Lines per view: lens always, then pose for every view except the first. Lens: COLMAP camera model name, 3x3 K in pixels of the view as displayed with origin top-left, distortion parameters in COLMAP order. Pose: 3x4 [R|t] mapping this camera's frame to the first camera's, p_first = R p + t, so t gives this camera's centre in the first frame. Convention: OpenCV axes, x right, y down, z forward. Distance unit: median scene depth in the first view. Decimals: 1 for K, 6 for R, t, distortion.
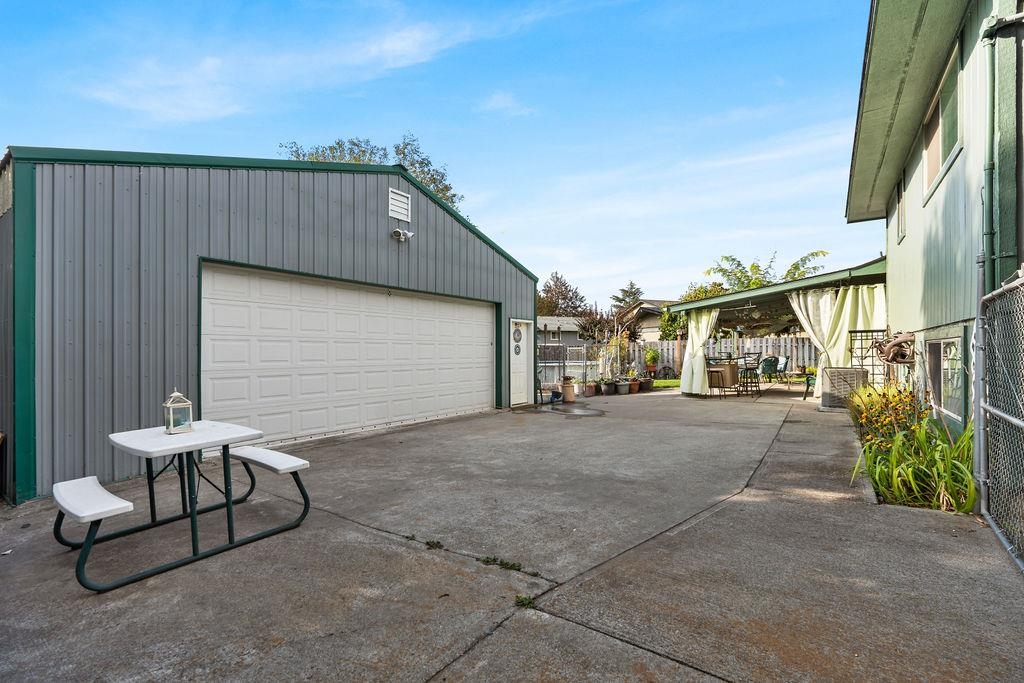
lens RADIAL K [[459.8, 0, 512.0], [0, 459.8, 341.5], [0, 0, 1]] dist [-0.000860, -0.000080]
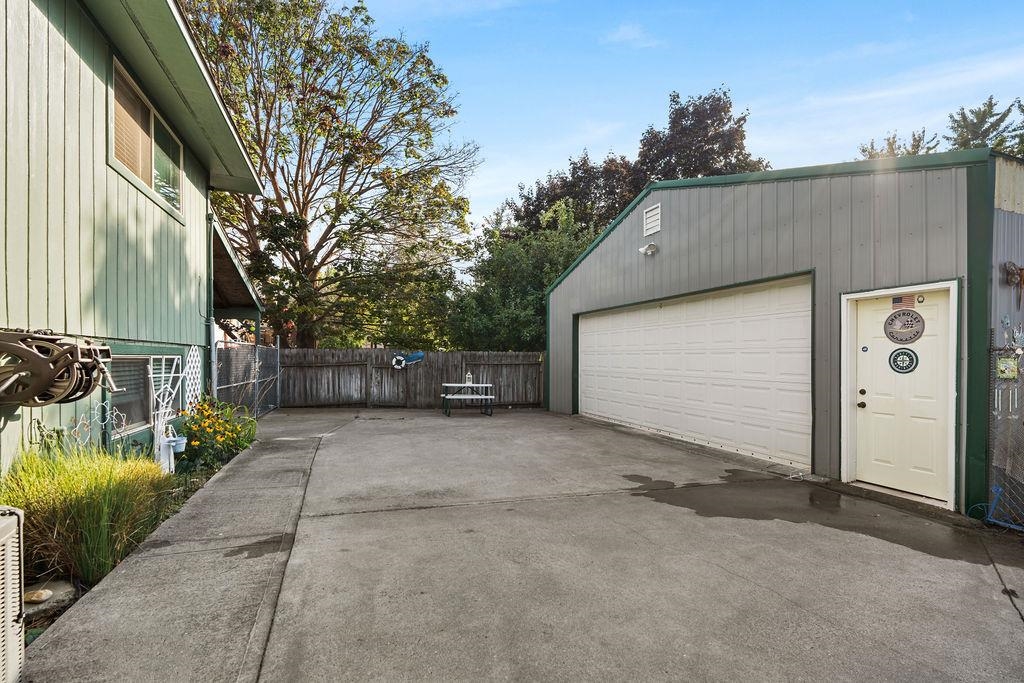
lens RADIAL K [[470.6, 0, 511.9], [0, 470.6, 365.1], [0, 0, 1]] dist [-0.000165, -0.000017]
pose [[-0.583588, -0.003788, -0.812041, 0.490631], [-0.002395, 0.999993, -0.002943, 0.020896], [0.812046, 0.000228, -0.583593, 0.836487]]
